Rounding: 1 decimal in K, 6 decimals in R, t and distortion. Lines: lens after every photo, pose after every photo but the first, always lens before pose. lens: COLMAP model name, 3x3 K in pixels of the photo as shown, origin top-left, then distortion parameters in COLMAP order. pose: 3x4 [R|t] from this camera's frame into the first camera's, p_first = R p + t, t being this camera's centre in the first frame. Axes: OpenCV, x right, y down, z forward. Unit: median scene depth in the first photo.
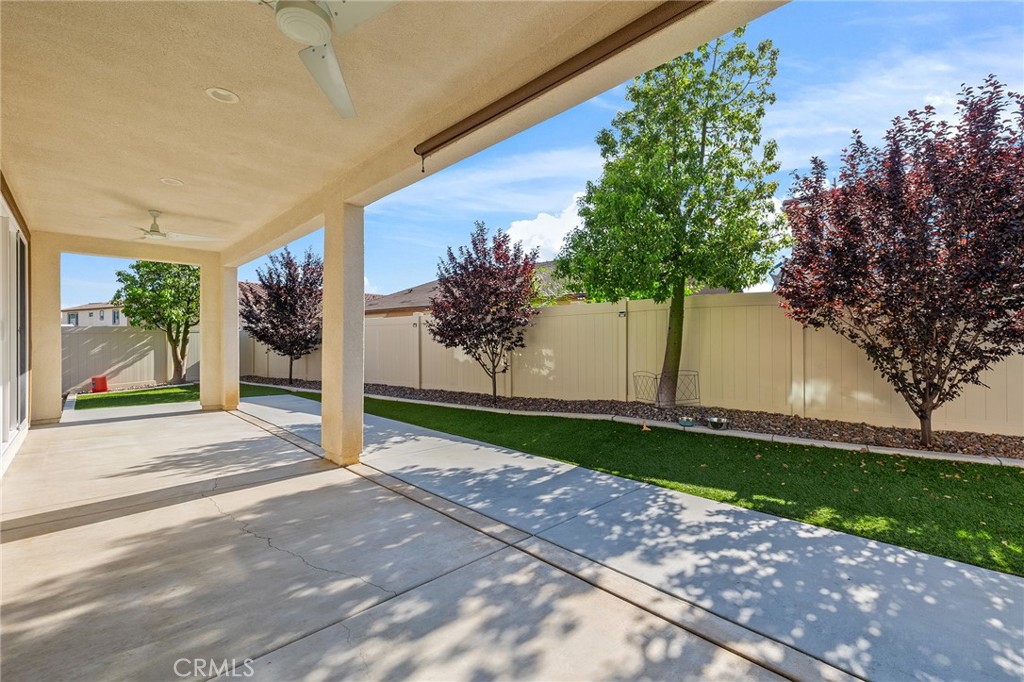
lens RADIAL K [[438.9, 0, 515.1], [0, 438.9, 340.9], [0, 0, 1]] dist [-0.002874, 0.000137]
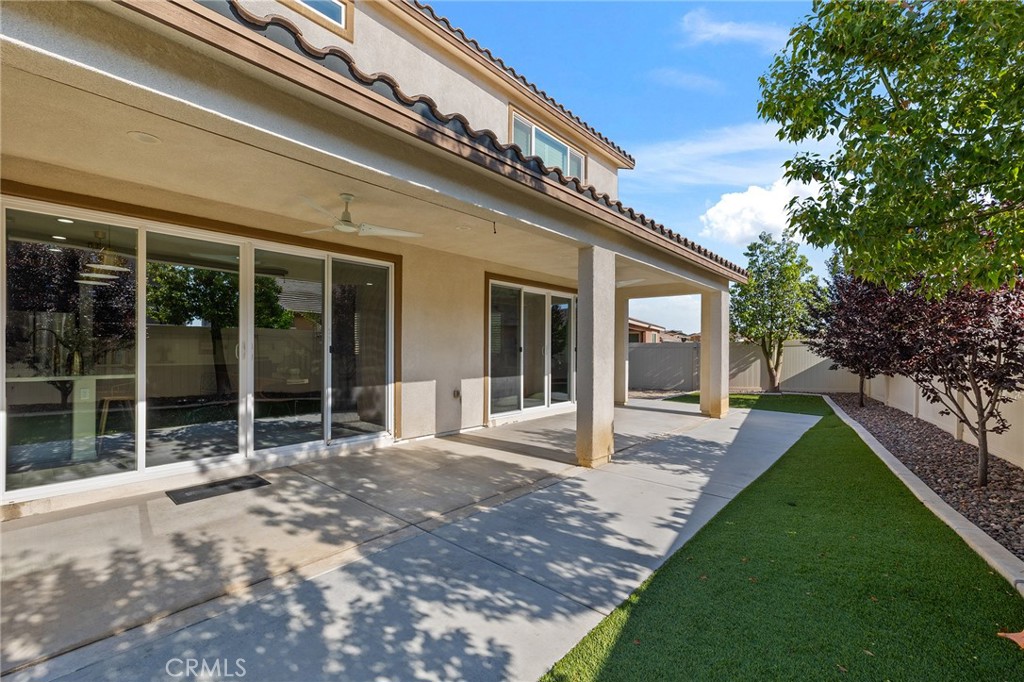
lens RADIAL K [[438.9, 0, 516.1], [0, 438.9, 345.9], [0, 0, 1]] dist [-0.002874, 0.000137]
pose [[0.077445, -0.000257, -0.996997, 0.891100], [-0.005099, 0.999987, -0.000654, -0.048169], [0.996984, 0.005135, 0.077442, 0.801875]]
